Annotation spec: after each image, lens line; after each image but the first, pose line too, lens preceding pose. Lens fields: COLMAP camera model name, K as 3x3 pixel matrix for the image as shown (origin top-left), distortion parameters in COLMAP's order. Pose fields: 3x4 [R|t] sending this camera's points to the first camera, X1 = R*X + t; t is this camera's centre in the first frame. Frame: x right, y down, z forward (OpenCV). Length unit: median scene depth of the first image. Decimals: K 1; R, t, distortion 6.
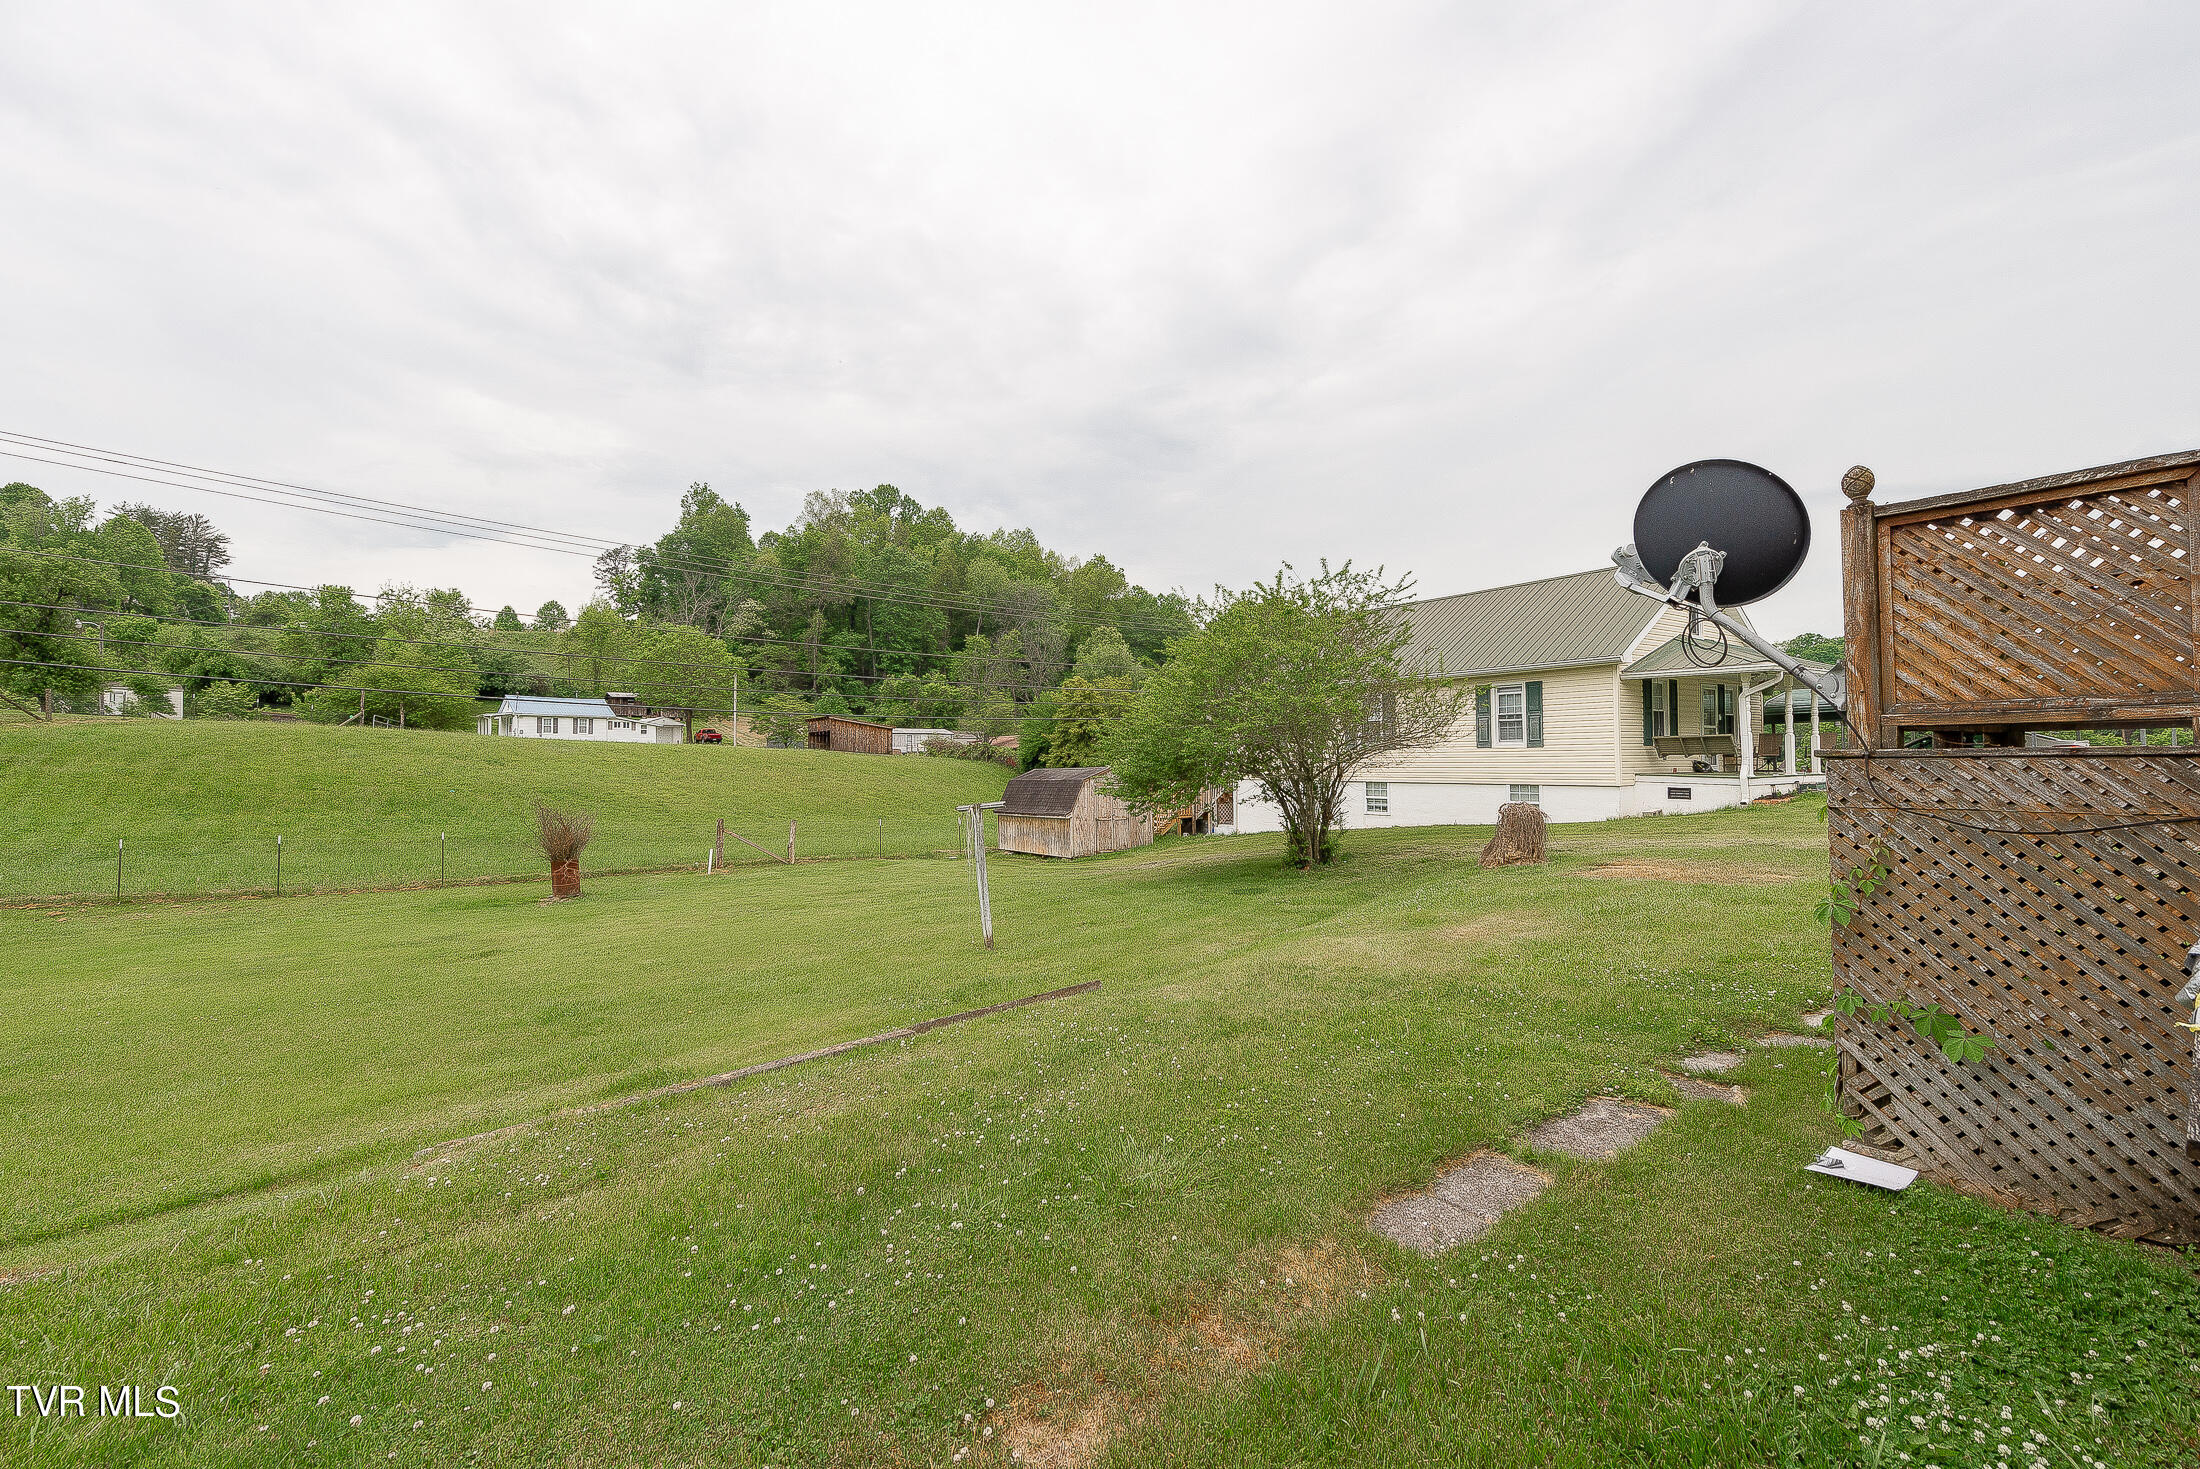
lens RADIAL K [[893.6, 0, 1092.1], [0, 893.6, 742.5], [0, 0, 1]] dist [0.008334, -0.000234]
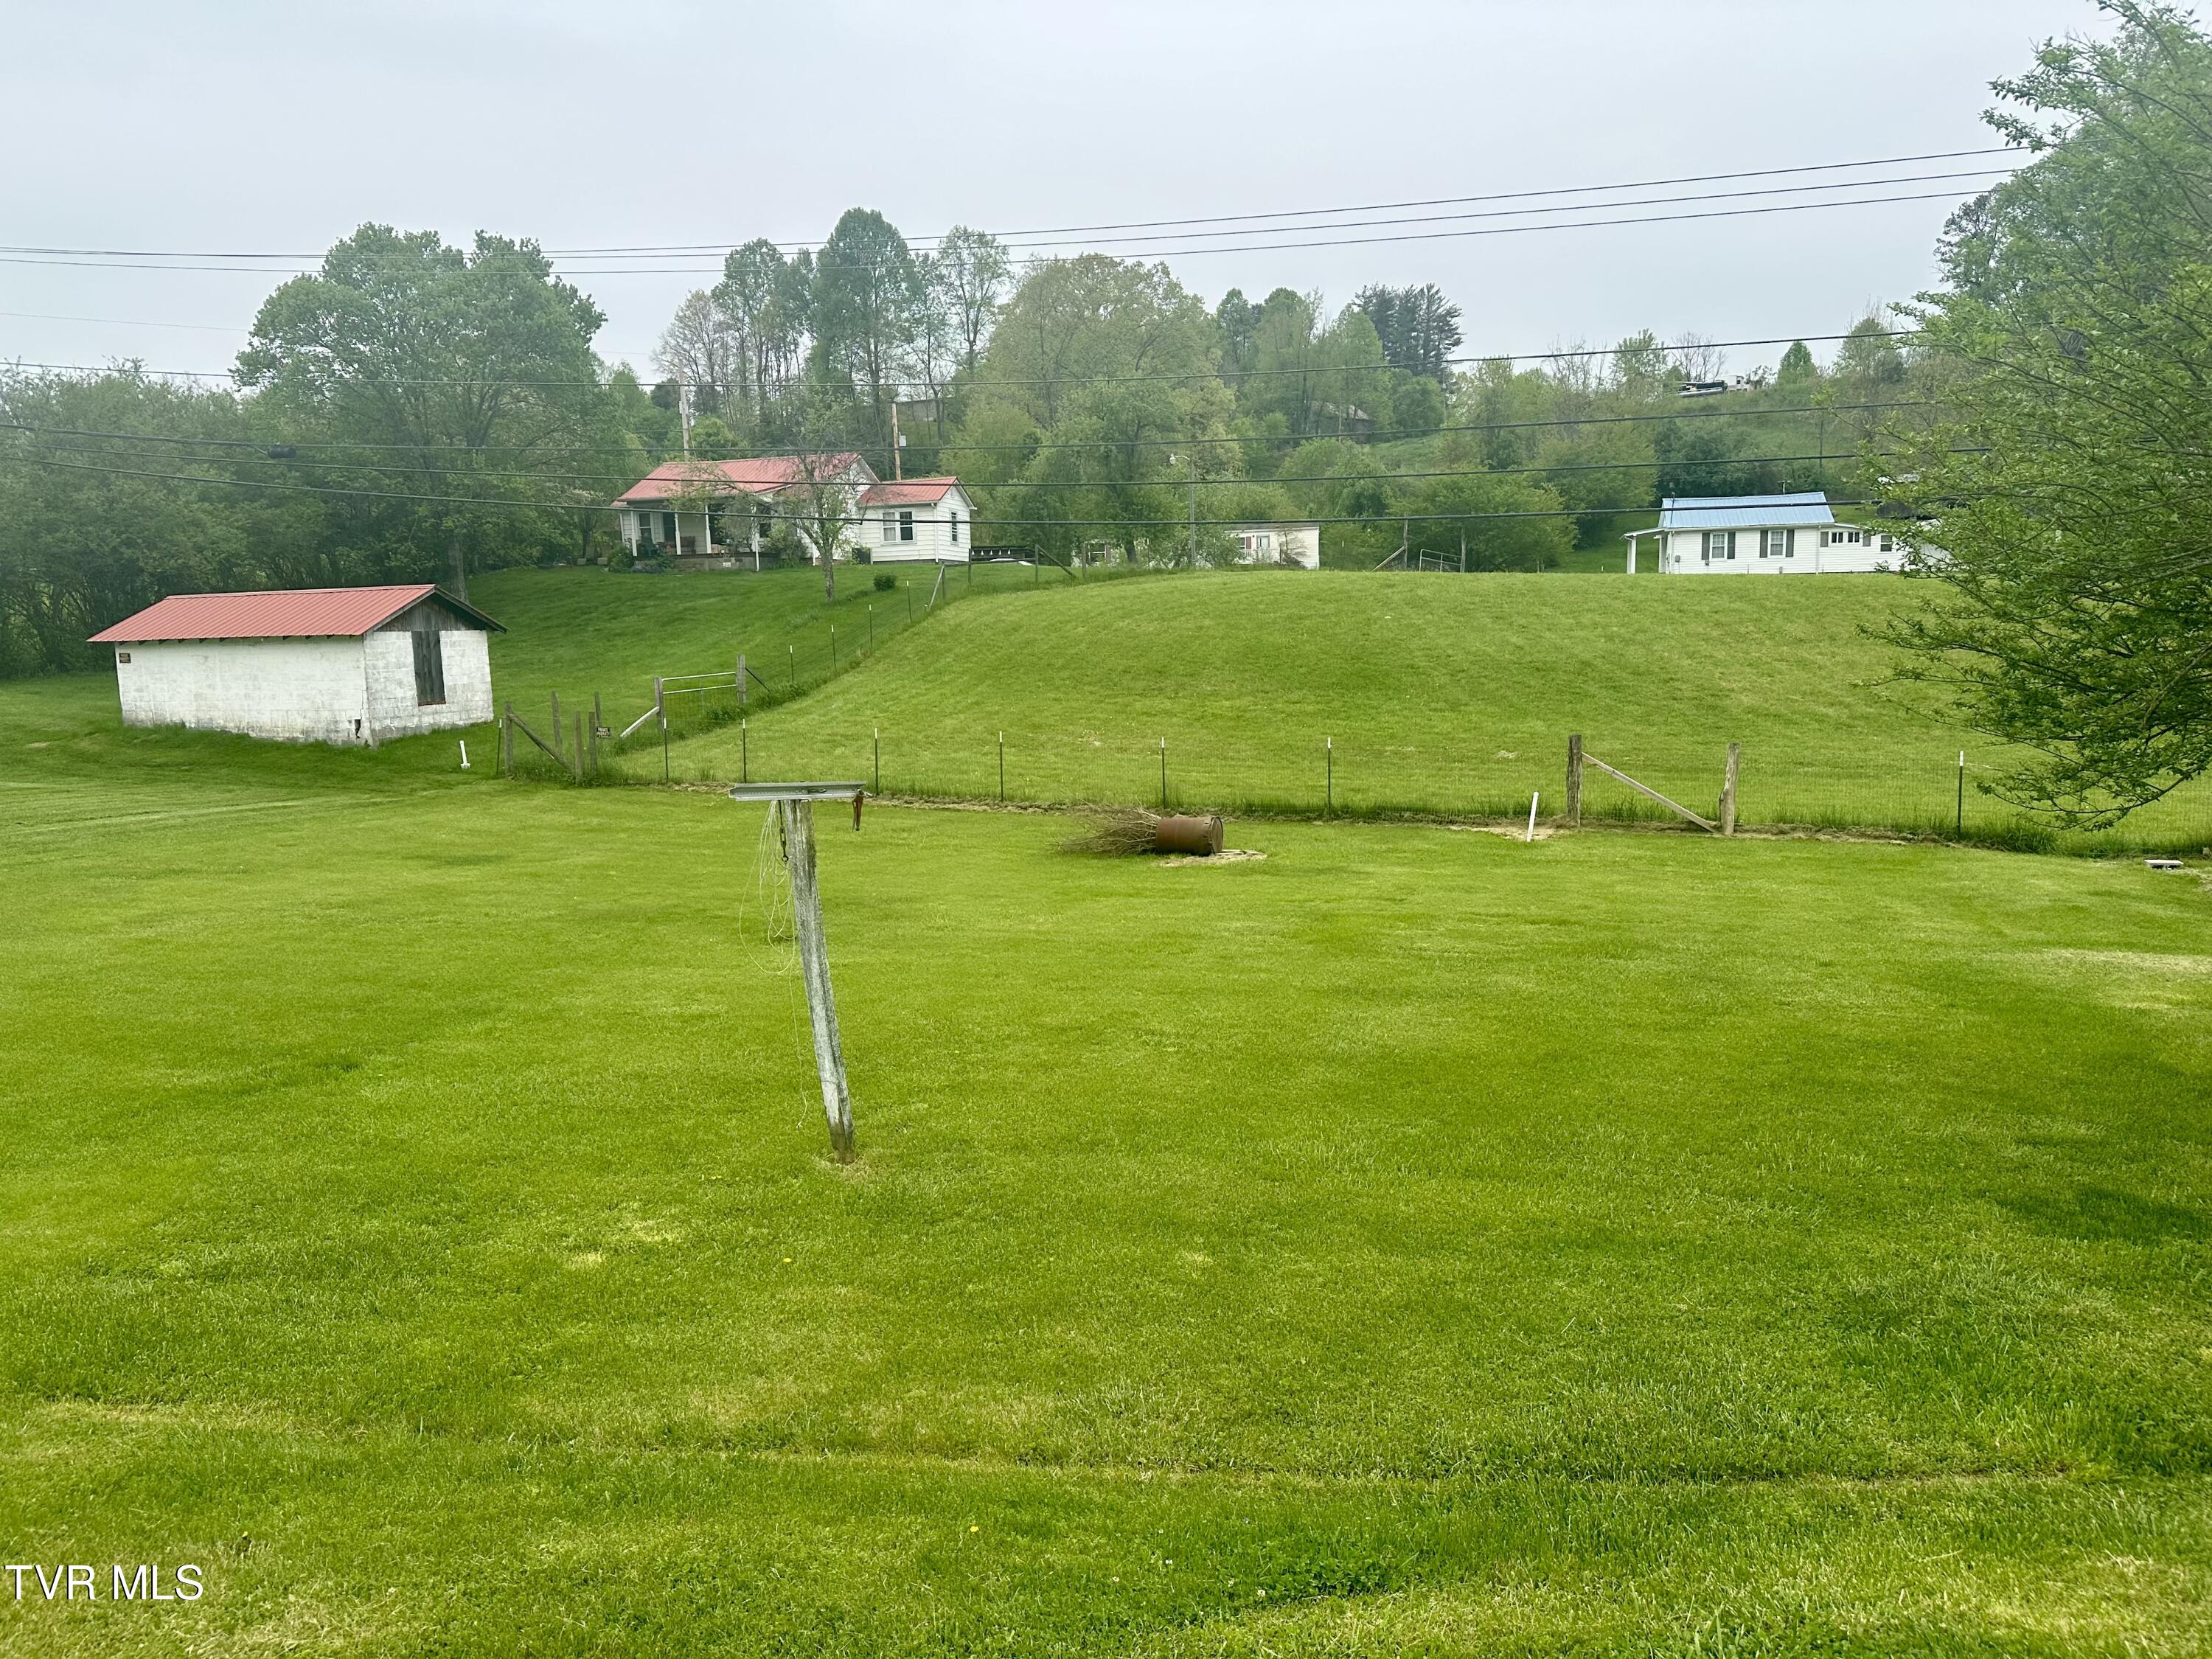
lens RADIAL K [[1536.6, 0, 1106.6], [0, 1536.6, 824.1], [0, 0, 1]] dist [0.116257, -0.166922]
pose [[0.524503, 0.099934, -0.845524, 0.066478], [0.040119, 0.989084, 0.141788, -0.000234], [0.850463, -0.108290, 0.514768, 0.100811]]
